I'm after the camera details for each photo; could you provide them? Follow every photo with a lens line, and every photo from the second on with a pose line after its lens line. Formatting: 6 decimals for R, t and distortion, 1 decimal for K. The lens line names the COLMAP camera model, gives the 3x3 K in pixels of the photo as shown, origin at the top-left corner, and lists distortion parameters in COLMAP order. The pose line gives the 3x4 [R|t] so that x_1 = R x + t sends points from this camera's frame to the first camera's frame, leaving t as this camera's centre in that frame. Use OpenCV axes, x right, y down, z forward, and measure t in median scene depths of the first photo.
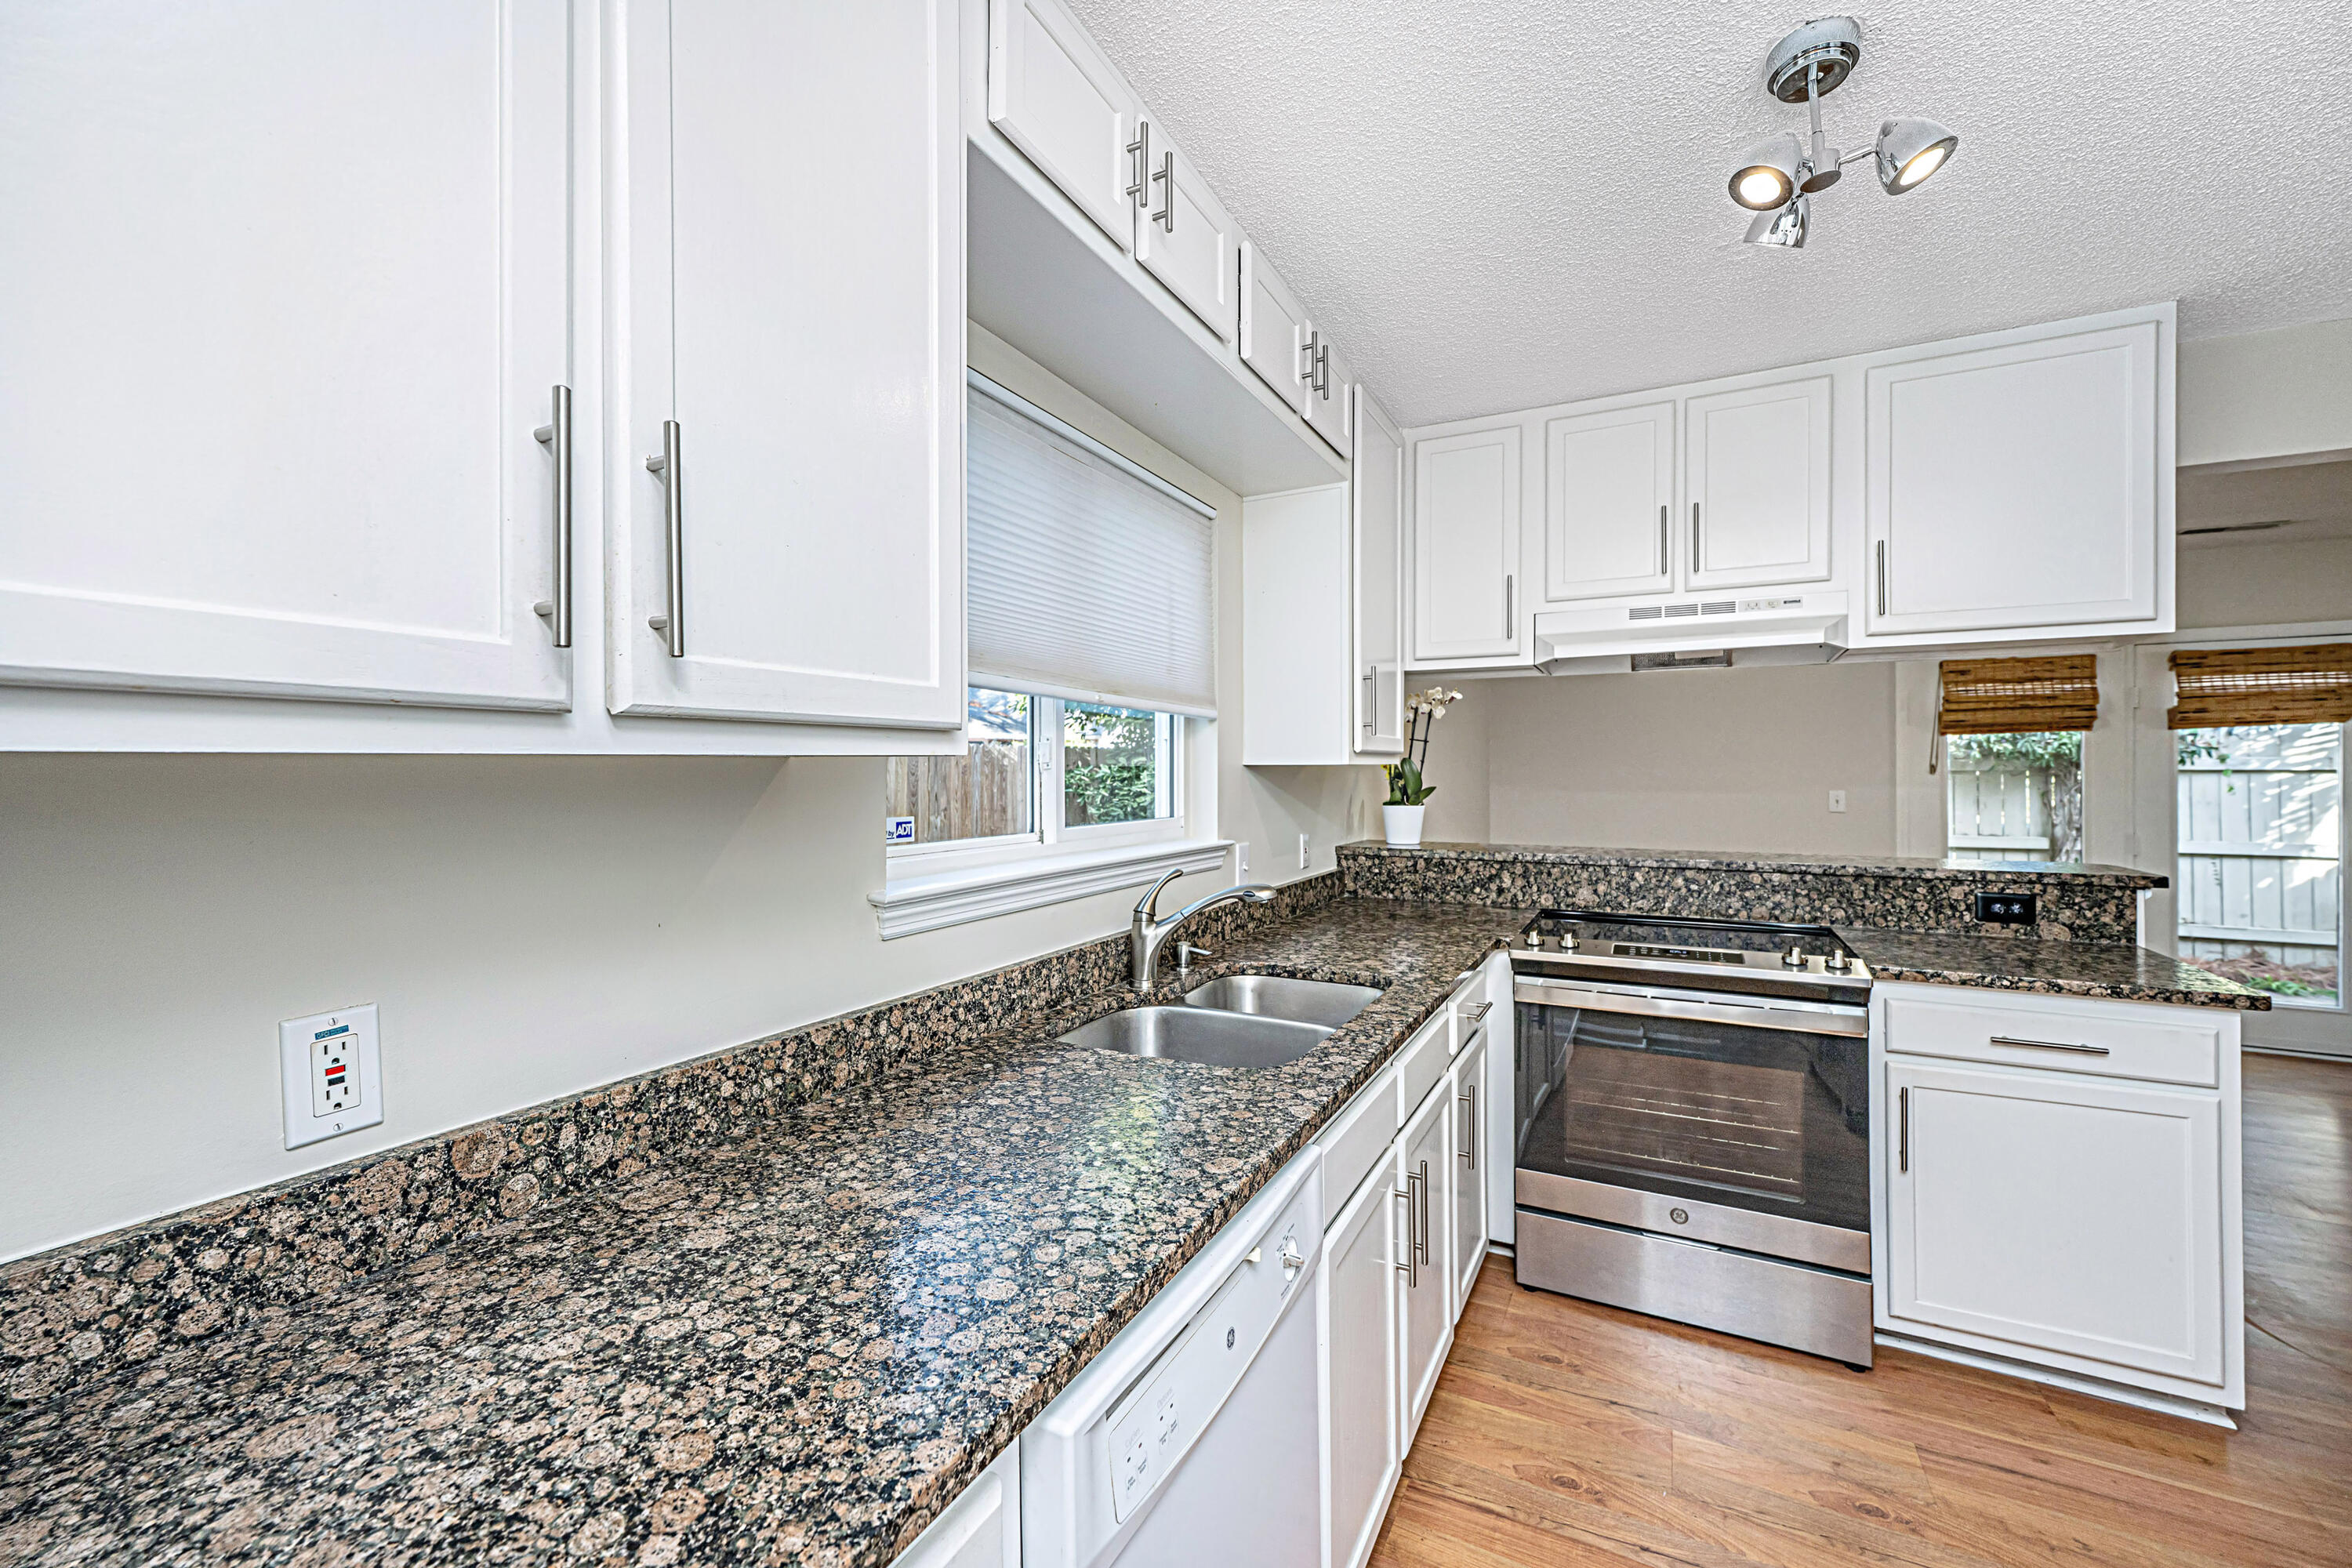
lens RADIAL K [[951.2, 0, 1185.4], [0, 951.2, 777.9], [0, 0, 1]] dist [0.001037, 0.000286]
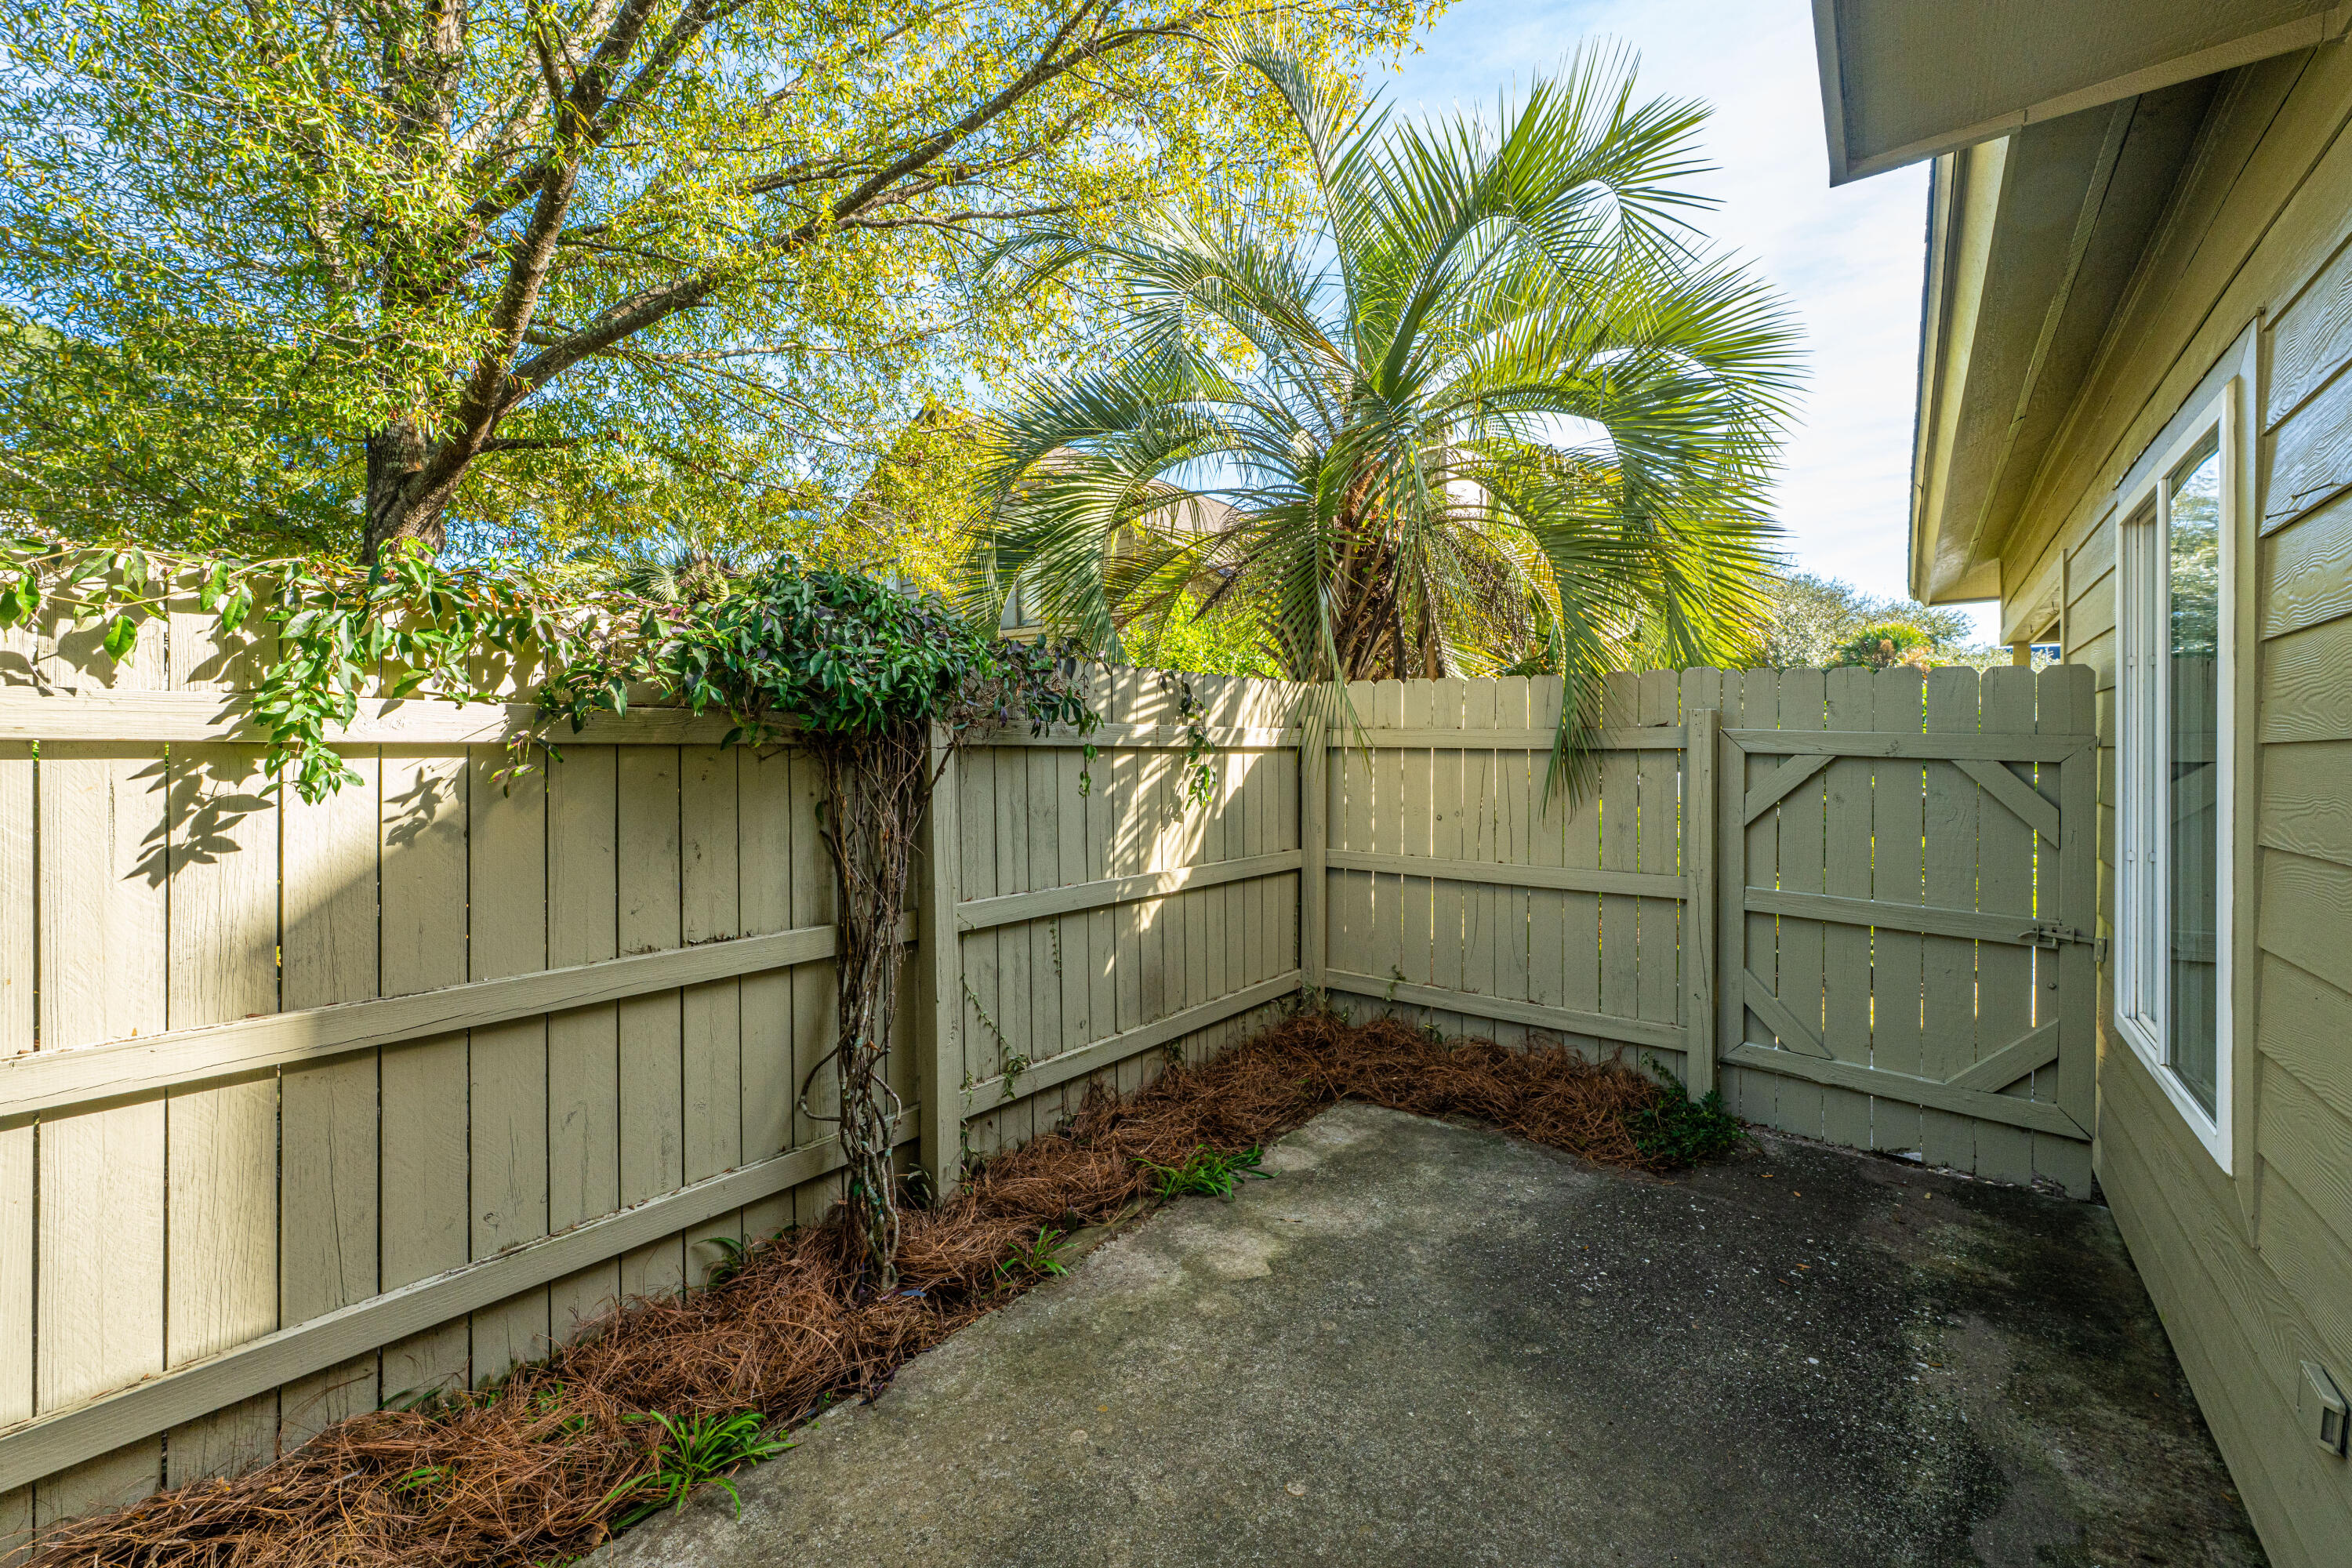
lens RADIAL K [[957.6, 0, 1168.5], [0, 957.6, 748.6], [0, 0, 1]] dist [0.001028, 0.000588]
pose [[0.174353, 0.000319, 0.984683, 2.462975], [-0.001576, 0.999999, -0.000045, -0.032427], [-0.984682, -0.001544, 0.174354, 3.543837]]
